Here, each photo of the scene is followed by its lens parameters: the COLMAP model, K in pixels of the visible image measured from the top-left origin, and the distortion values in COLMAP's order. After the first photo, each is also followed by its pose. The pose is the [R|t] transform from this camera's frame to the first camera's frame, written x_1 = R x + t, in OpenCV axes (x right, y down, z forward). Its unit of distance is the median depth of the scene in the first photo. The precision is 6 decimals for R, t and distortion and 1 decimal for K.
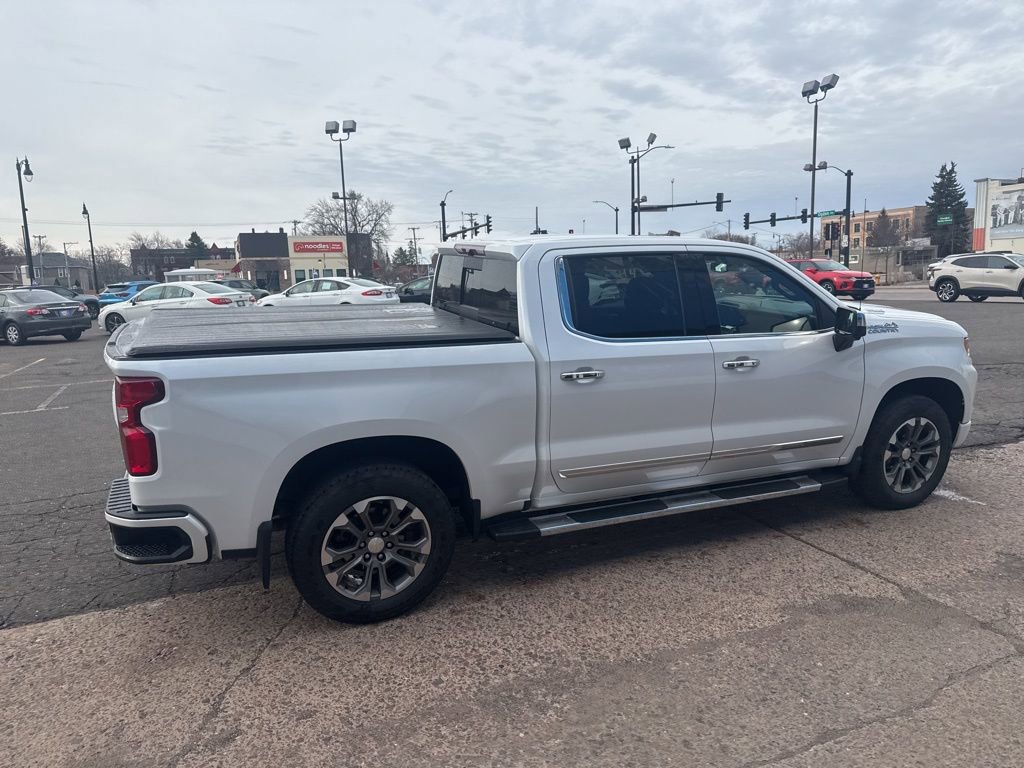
lens RADIAL K [[715.8, 0, 519.0], [0, 715.8, 390.3], [0, 0, 1]] dist [0.044059, -0.049099]
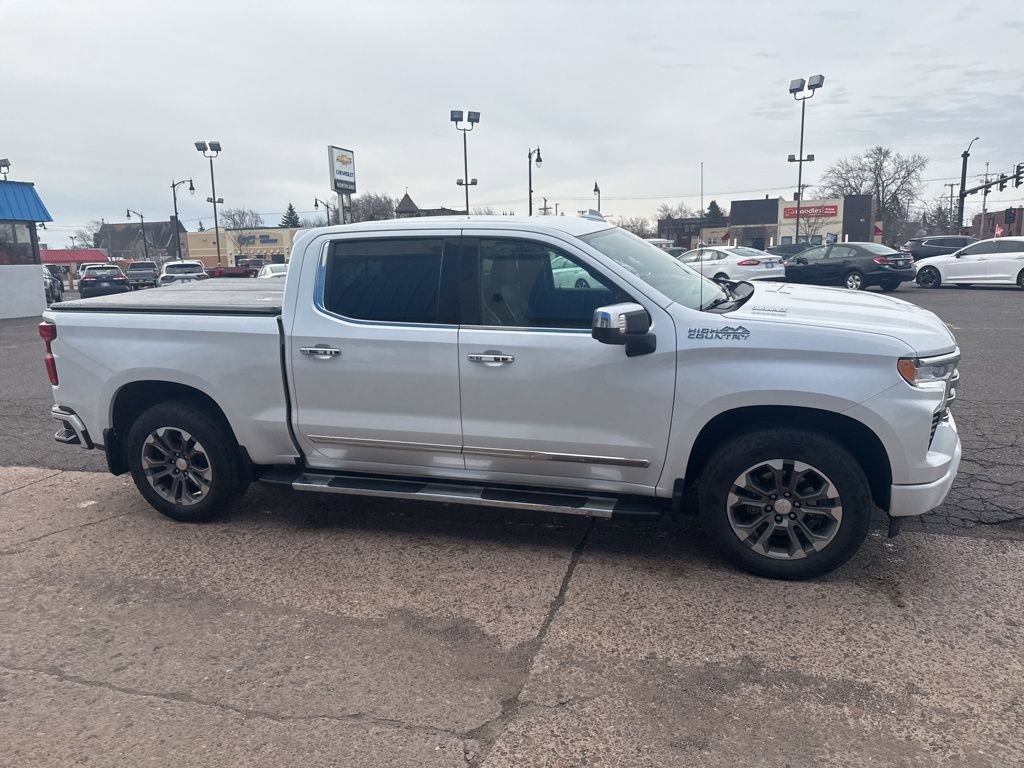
lens RADIAL K [[715.8, 0, 515.7], [0, 715.8, 387.5], [0, 0, 1]] dist [0.044059, -0.049099]
pose [[0.766856, 0.125235, -0.629482, 0.835049], [-0.098847, 0.992122, 0.076962, -0.066119], [0.634161, 0.003204, 0.773194, 0.280755]]
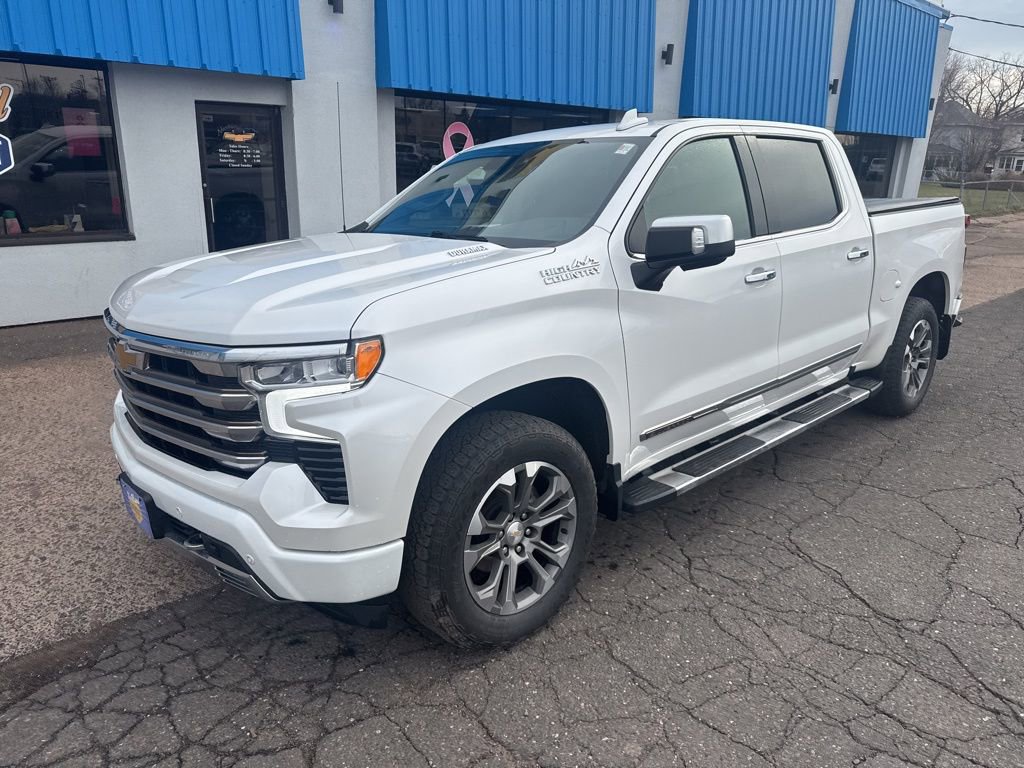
lens RADIAL K [[715.8, 0, 510.8], [0, 715.8, 382.3], [0, 0, 1]] dist [0.044059, -0.049099]
pose [[-0.944667, 0.105183, -0.310709, 0.577668], [-0.048071, 0.892581, 0.448316, -0.329677], [0.324489, 0.438446, -0.838136, 1.841199]]
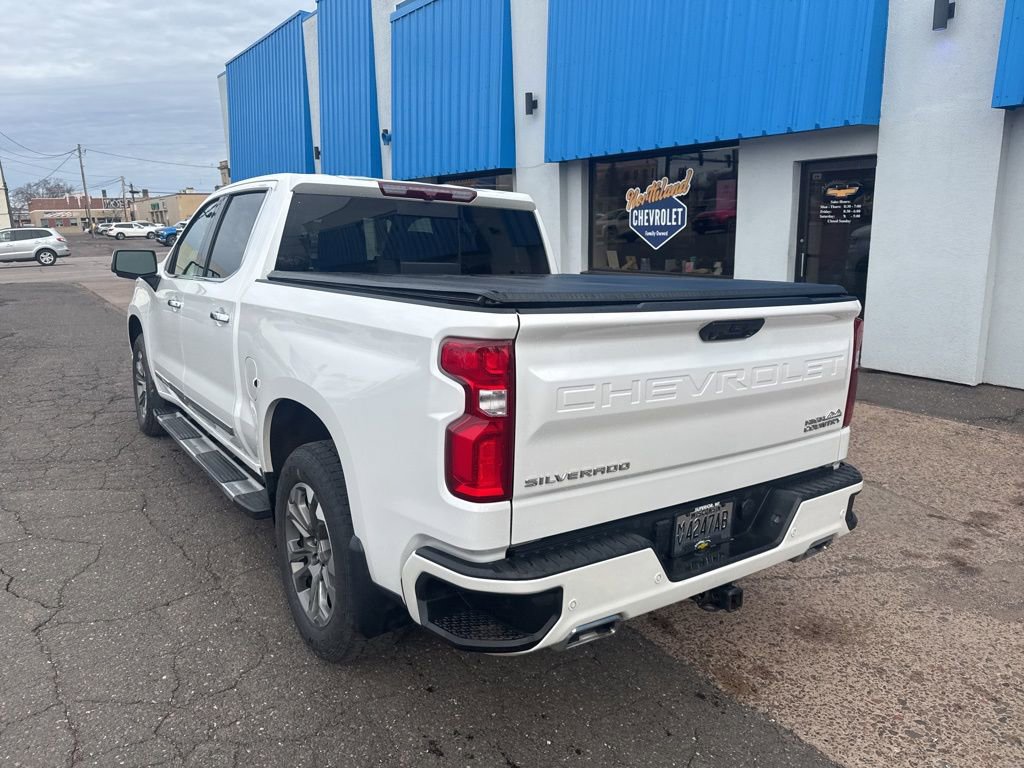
lens RADIAL K [[715.8, 0, 514.6], [0, 715.8, 383.5], [0, 0, 1]] dist [0.044059, -0.049099]
pose [[-0.203937, -0.186802, 0.960997, -0.887482], [0.186552, 0.956224, 0.225463, -0.146943], [-0.961045, 0.225256, -0.160161, 1.035743]]
